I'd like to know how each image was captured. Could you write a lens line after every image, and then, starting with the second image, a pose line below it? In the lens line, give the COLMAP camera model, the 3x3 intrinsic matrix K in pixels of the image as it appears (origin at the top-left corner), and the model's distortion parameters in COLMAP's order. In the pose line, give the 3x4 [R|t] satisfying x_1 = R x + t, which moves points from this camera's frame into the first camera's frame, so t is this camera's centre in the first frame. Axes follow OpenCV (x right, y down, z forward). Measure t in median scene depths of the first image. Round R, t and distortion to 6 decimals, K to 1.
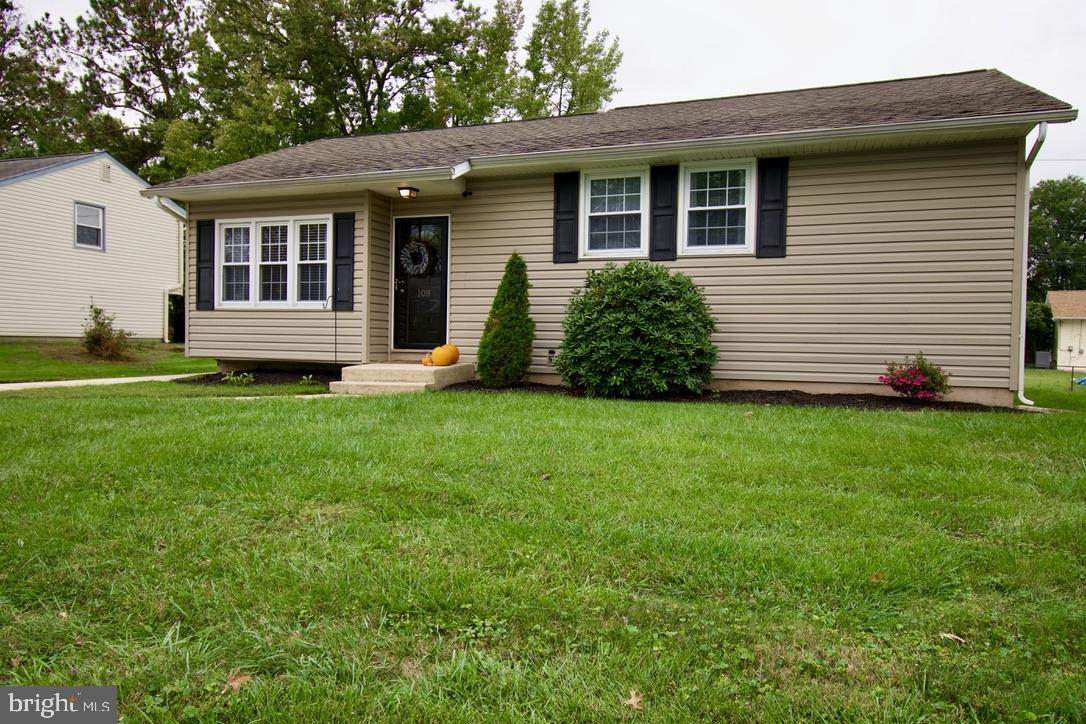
lens RADIAL K [[820.5, 0, 536.3], [0, 820.5, 367.6], [0, 0, 1]] dist [0.021537, -0.004763]
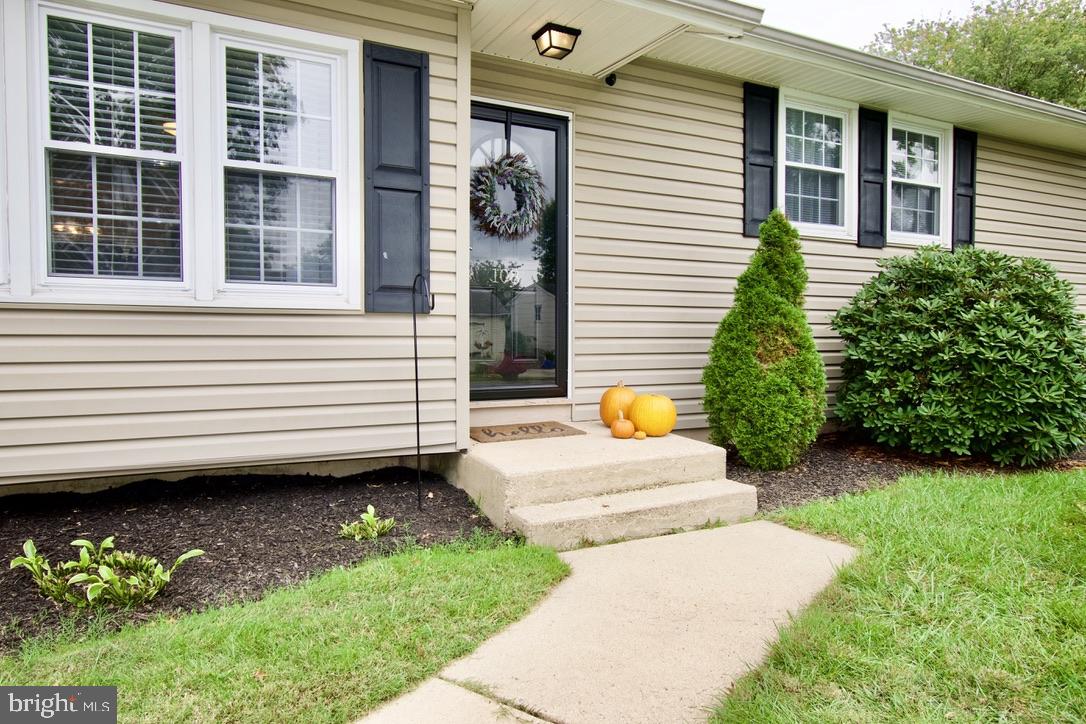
lens RADIAL K [[710.8, 0, 535.0], [0, 710.8, 364.6], [0, 0, 1]] dist [0.003772, -0.004297]
pose [[0.643894, -0.044812, 0.763801, -0.442152], [0.036863, 0.998941, 0.027533, -0.052918], [-0.764226, 0.010428, 0.644864, 0.748676]]
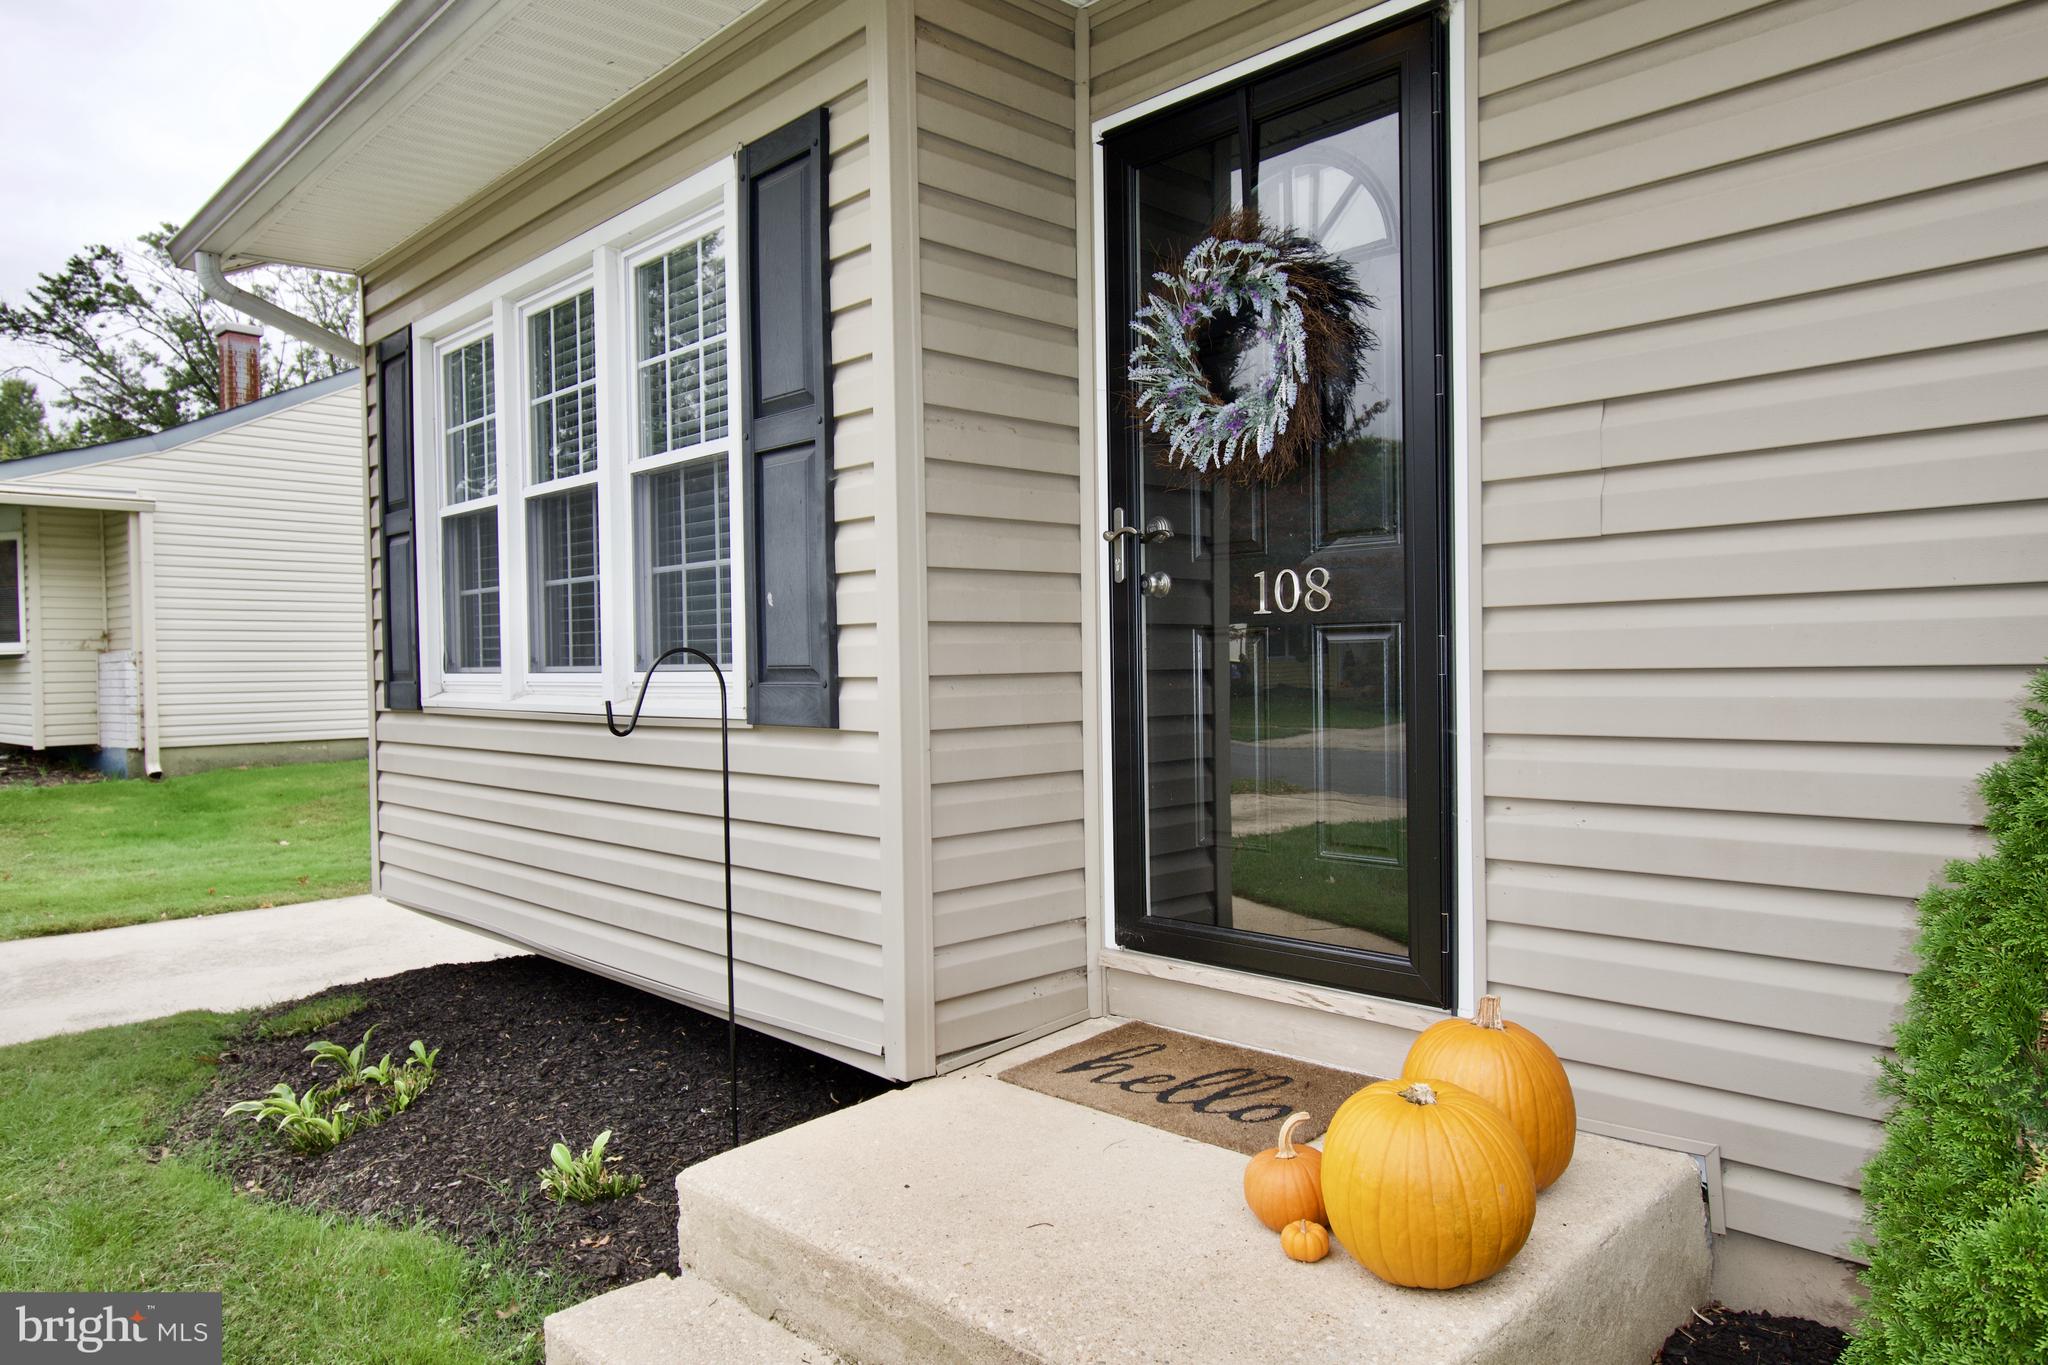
lens RADIAL K [[1340.4, 0, 1014.7], [0, 1340.4, 693.8], [0, 0, 1]] dist [0.003772, -0.004297]
pose [[0.913447, -0.024241, -0.406235, -0.086738], [0.019779, 0.999689, -0.015179, -0.071317], [0.406477, 0.005830, 0.913642, 0.776316]]
